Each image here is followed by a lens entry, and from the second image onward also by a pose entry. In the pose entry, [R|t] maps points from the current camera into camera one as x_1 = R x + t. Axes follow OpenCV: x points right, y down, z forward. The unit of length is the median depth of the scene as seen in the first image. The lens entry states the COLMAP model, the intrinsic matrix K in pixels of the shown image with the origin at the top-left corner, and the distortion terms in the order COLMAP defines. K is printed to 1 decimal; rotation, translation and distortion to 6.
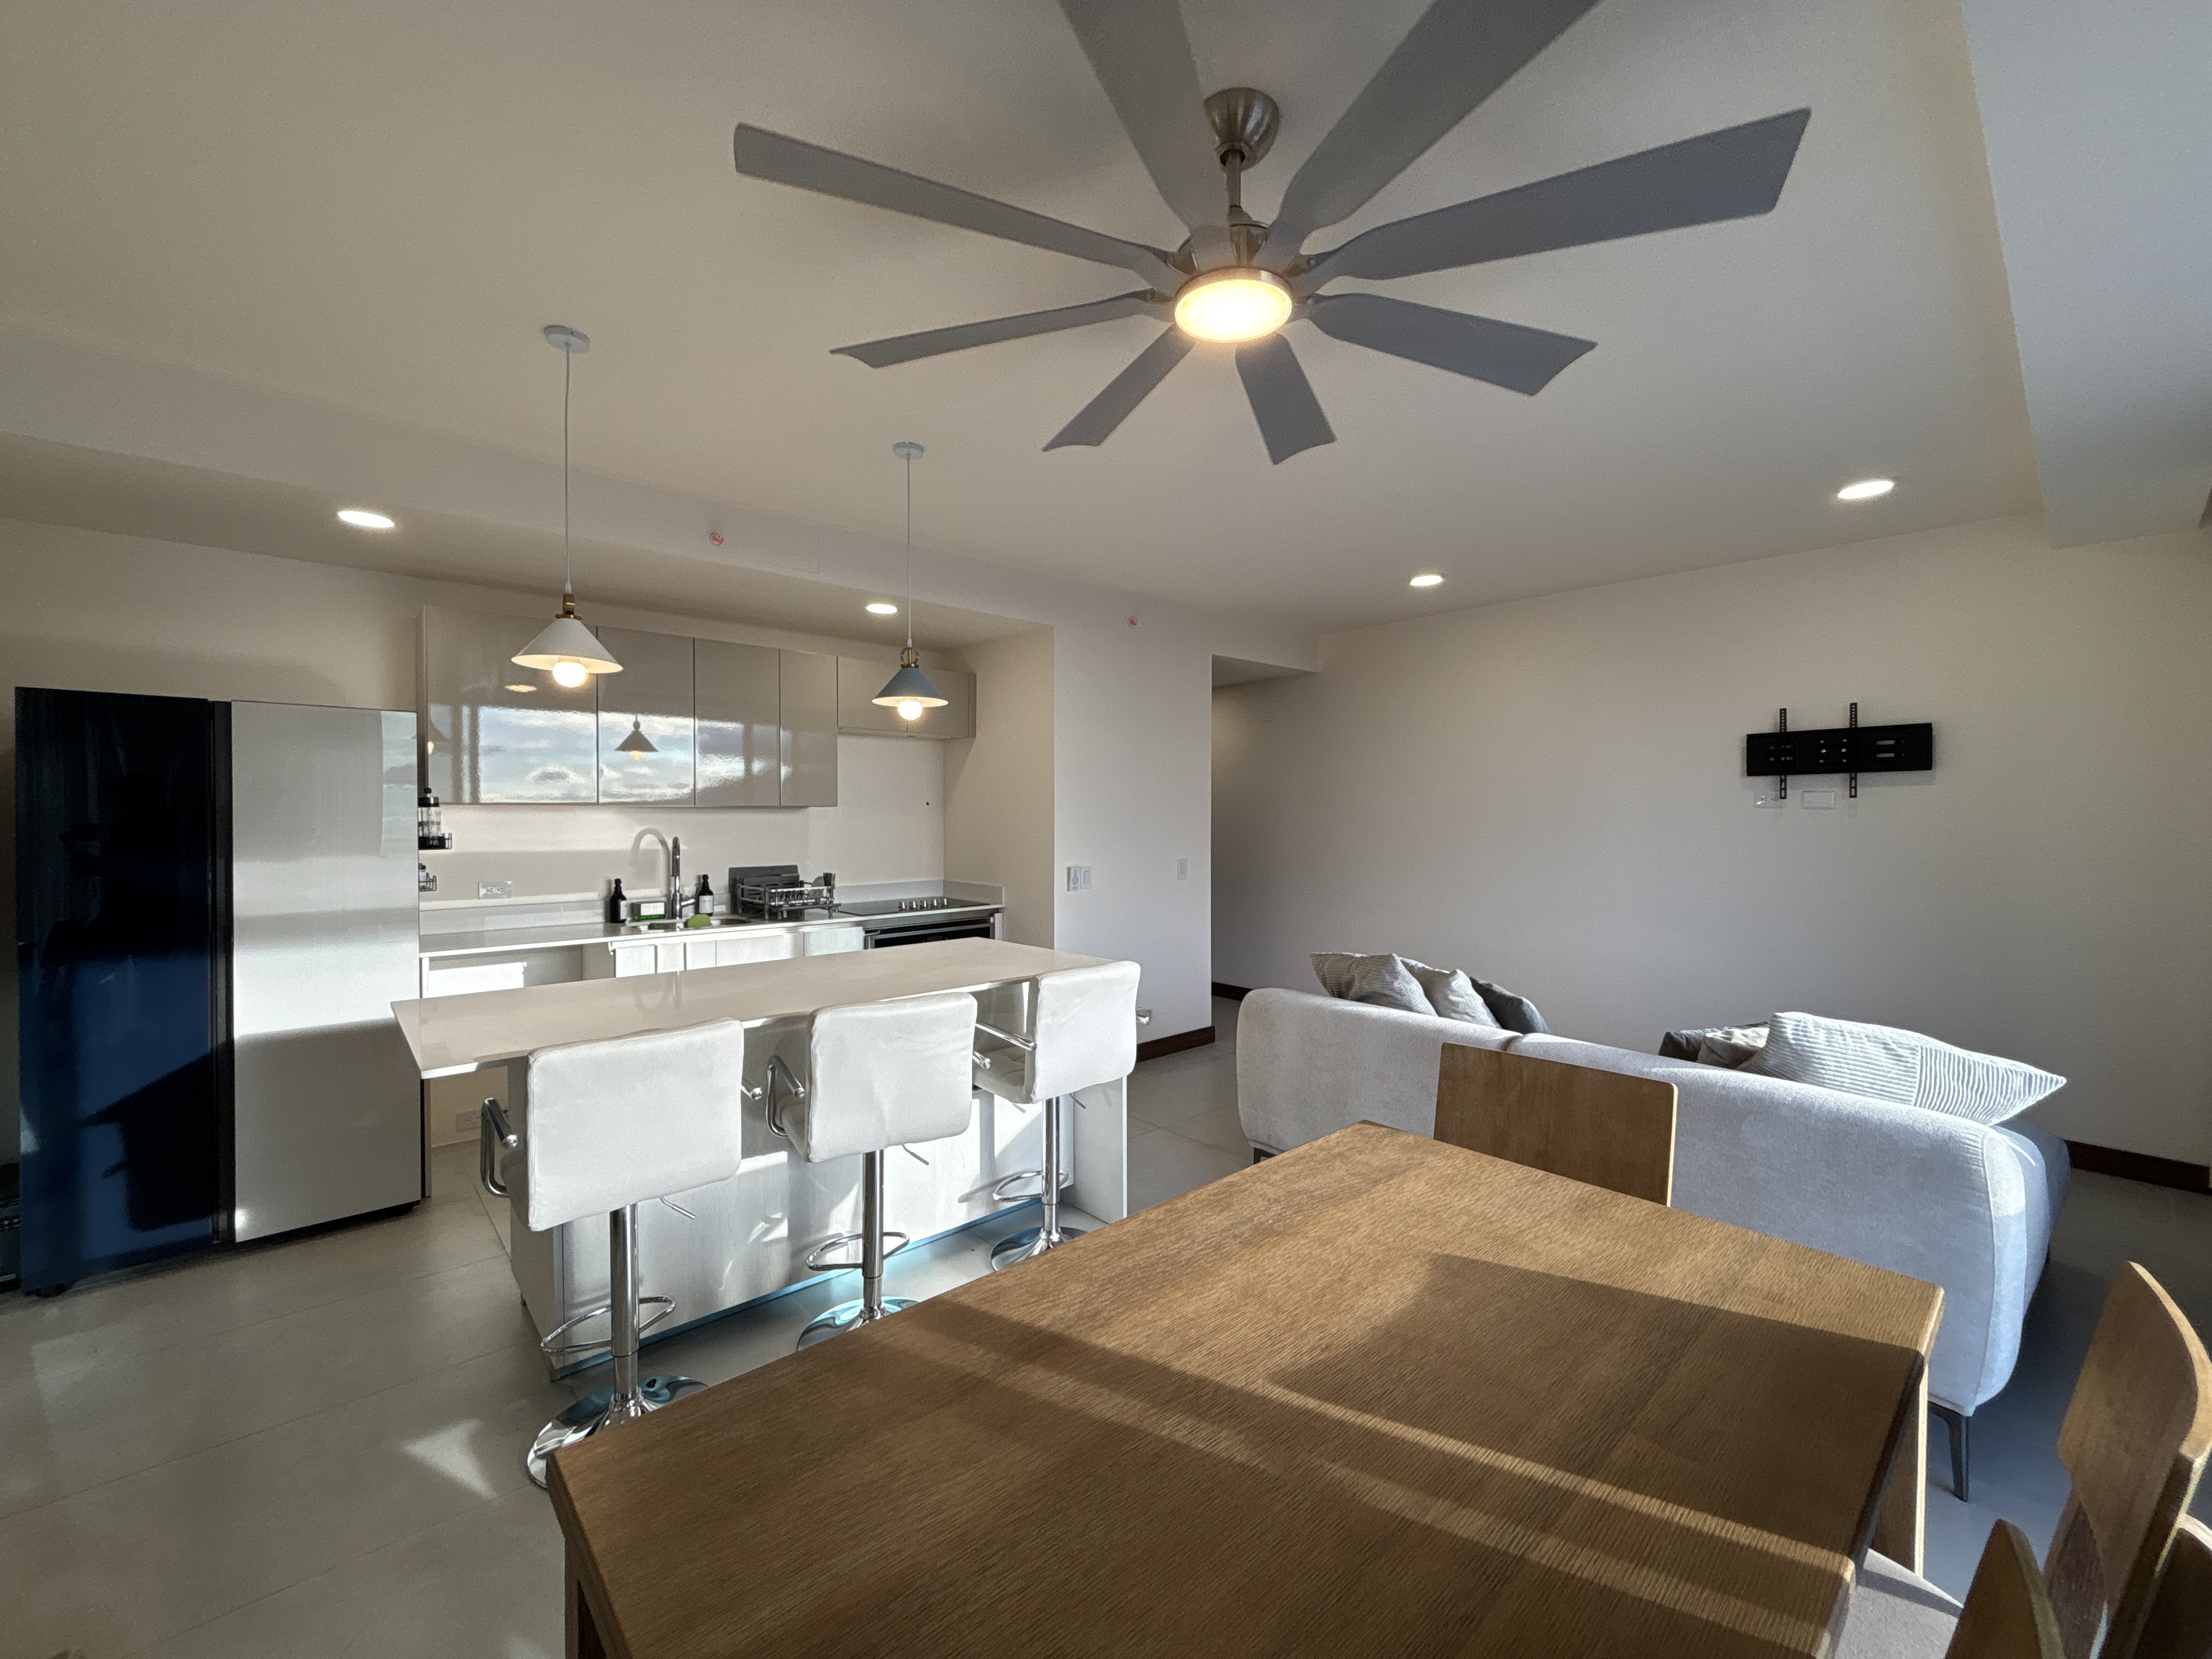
lens RADIAL K [[893.4, 0, 1110.0], [0, 893.4, 826.7], [0, 0, 1]] dist [0.000655, 0.000521]
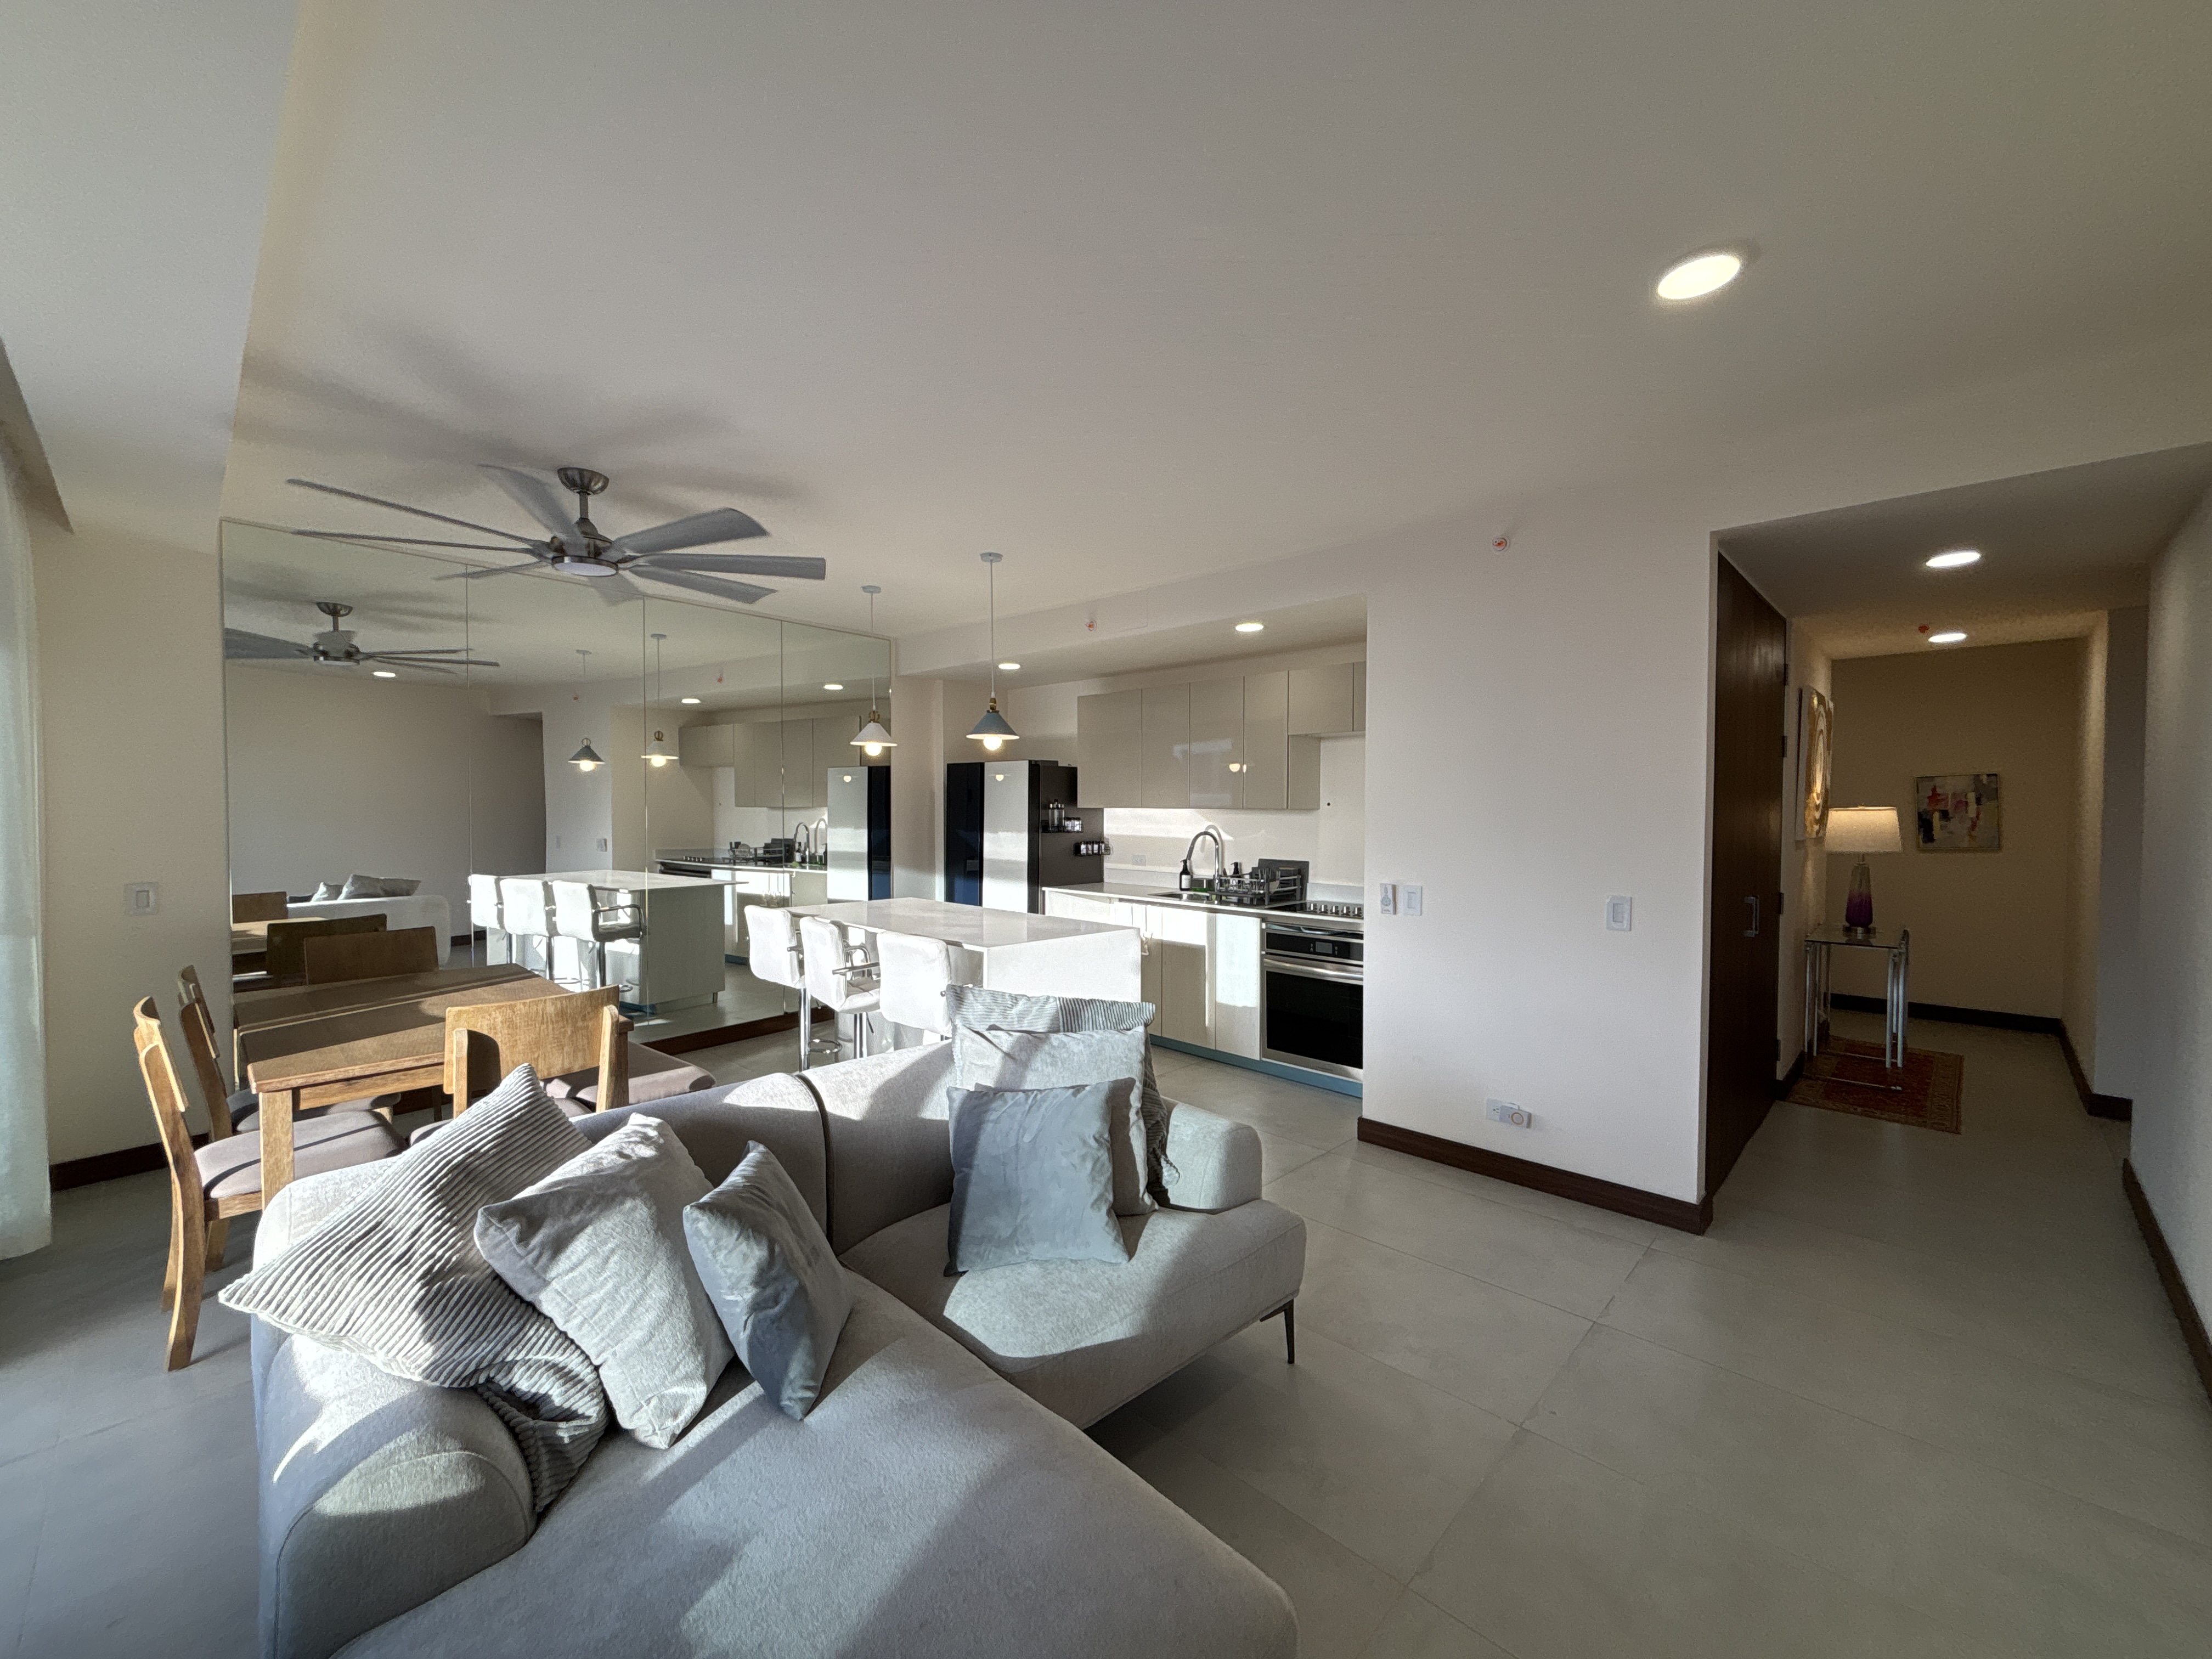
lens RADIAL K [[893.4, 0, 1110.0], [0, 893.4, 826.7], [0, 0, 1]] dist [0.000655, 0.000521]
pose [[0.060298, 0.021768, -0.997943, 0.897764], [-0.021694, 0.999555, 0.020492, -0.021100], [0.997945, 0.020414, 0.060743, 0.841833]]
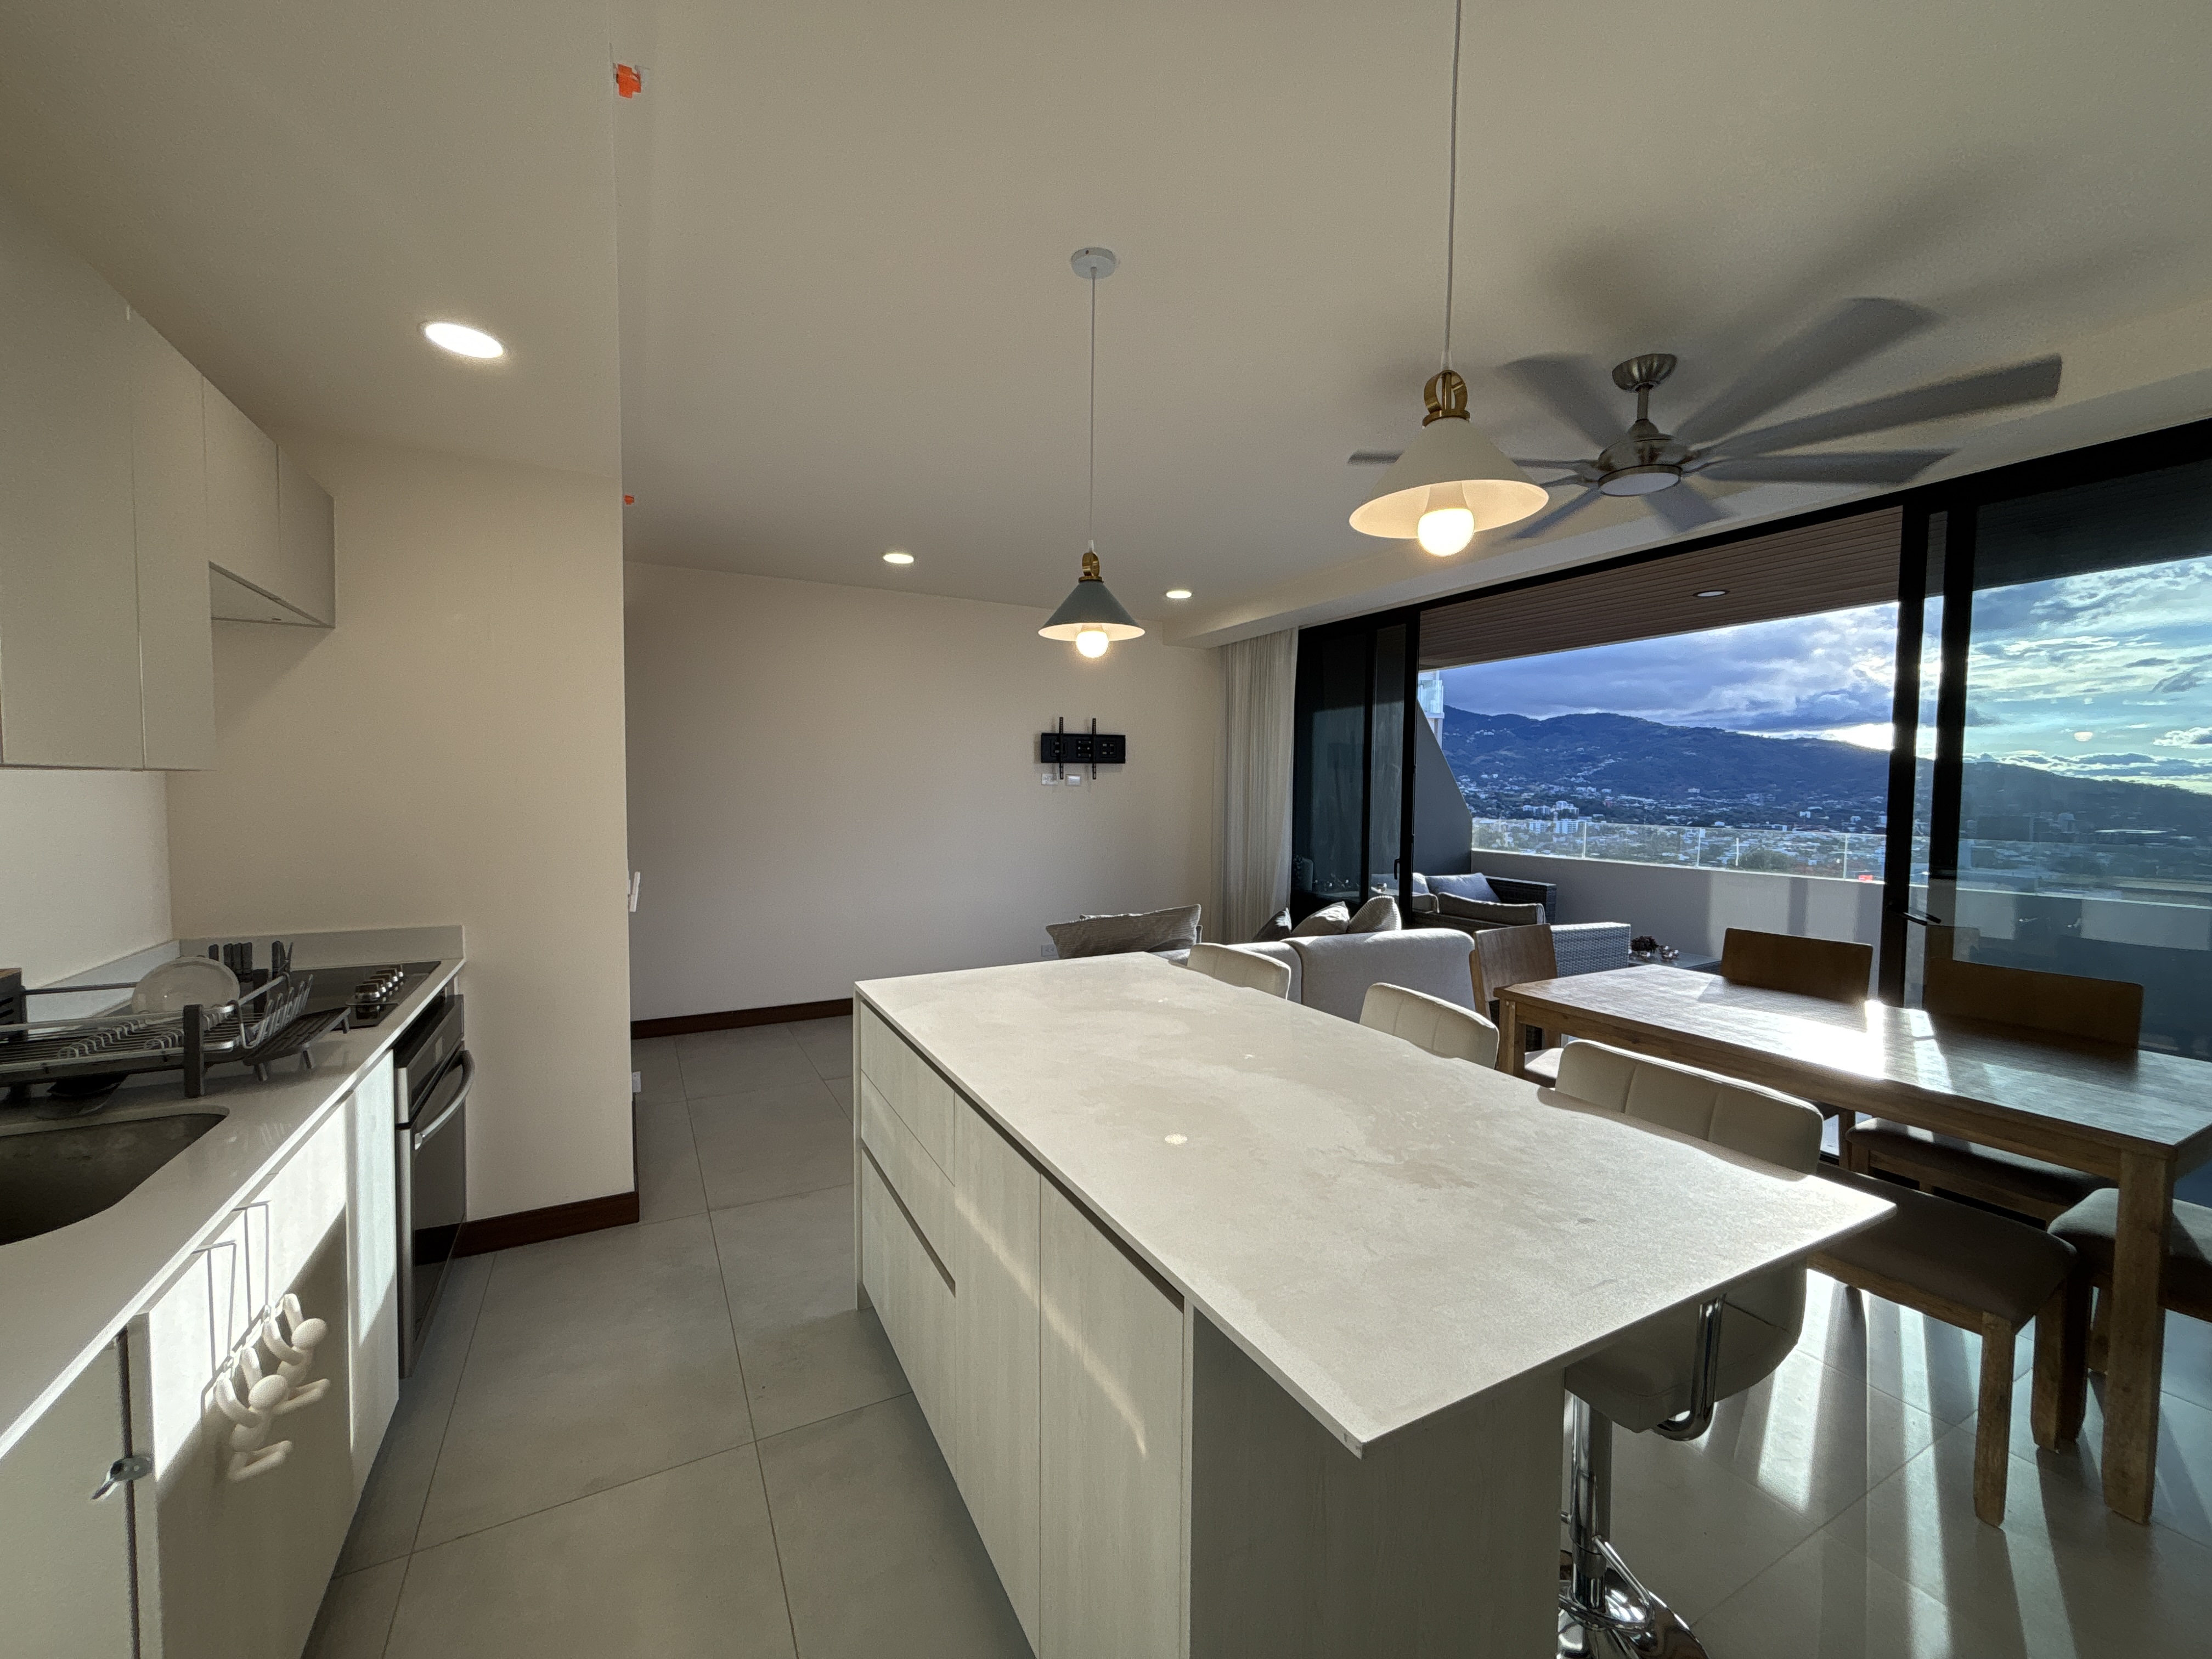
lens RADIAL K [[893.4, 0, 1110.0], [0, 893.4, 826.7], [0, 0, 1]] dist [0.000655, 0.000521]
pose [[0.243674, -0.043796, 0.968868, -0.661118], [0.006631, 0.999032, 0.043491, -0.017619], [-0.969834, -0.004173, 0.243729, 0.598350]]
